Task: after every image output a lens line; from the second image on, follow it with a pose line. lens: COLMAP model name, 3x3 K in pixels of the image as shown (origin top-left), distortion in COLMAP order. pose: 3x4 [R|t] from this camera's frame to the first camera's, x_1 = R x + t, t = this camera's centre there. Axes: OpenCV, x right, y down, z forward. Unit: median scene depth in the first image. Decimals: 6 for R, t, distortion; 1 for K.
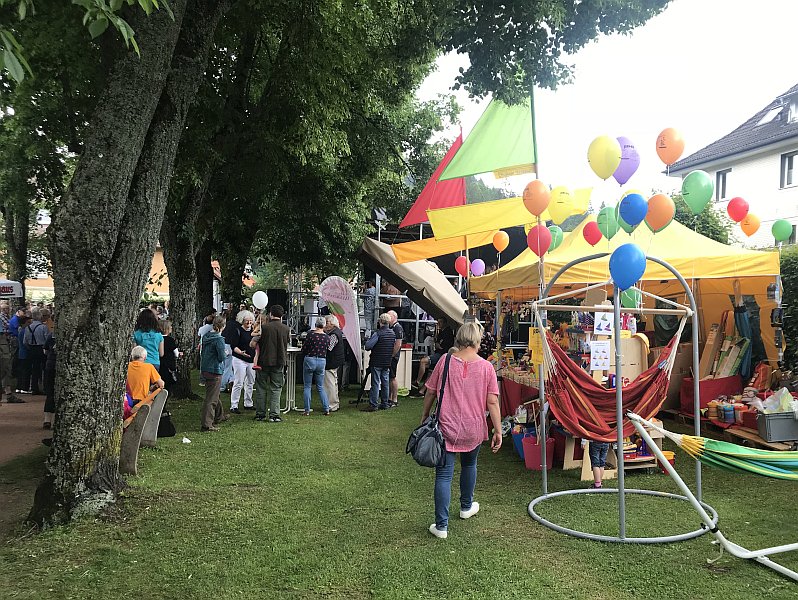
lens RADIAL K [[740.8, 0, 450.3], [0, 740.8, 336.6], [0, 0, 1]] dist [0.022048, -0.016690]
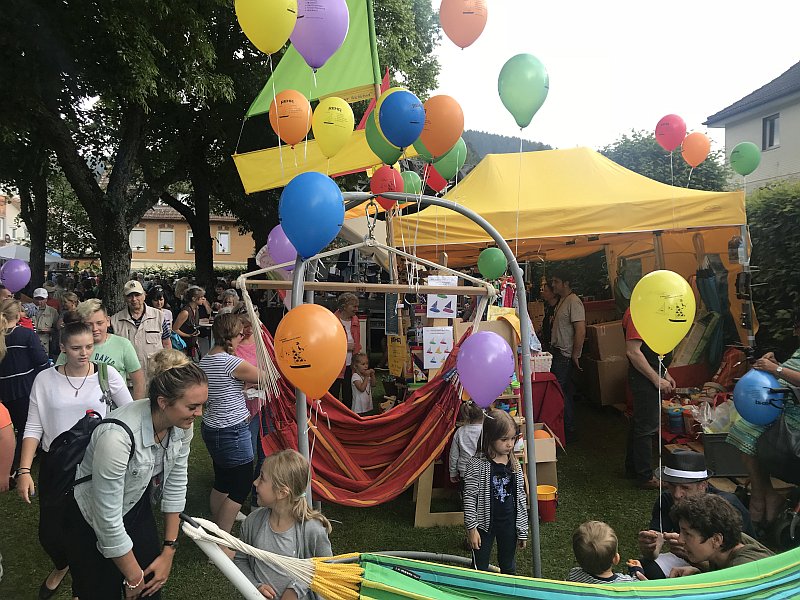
lens RADIAL K [[661.7, 0, 400.0], [0, 661.7, 300.0], [0, 0, 1]] dist [0.021684, -0.003493]
pose [[0.981079, -0.011402, -0.193272, 0.259946], [0.012813, 0.999900, 0.006048, -0.021489], [0.193184, -0.008410, 0.981127, 0.347786]]
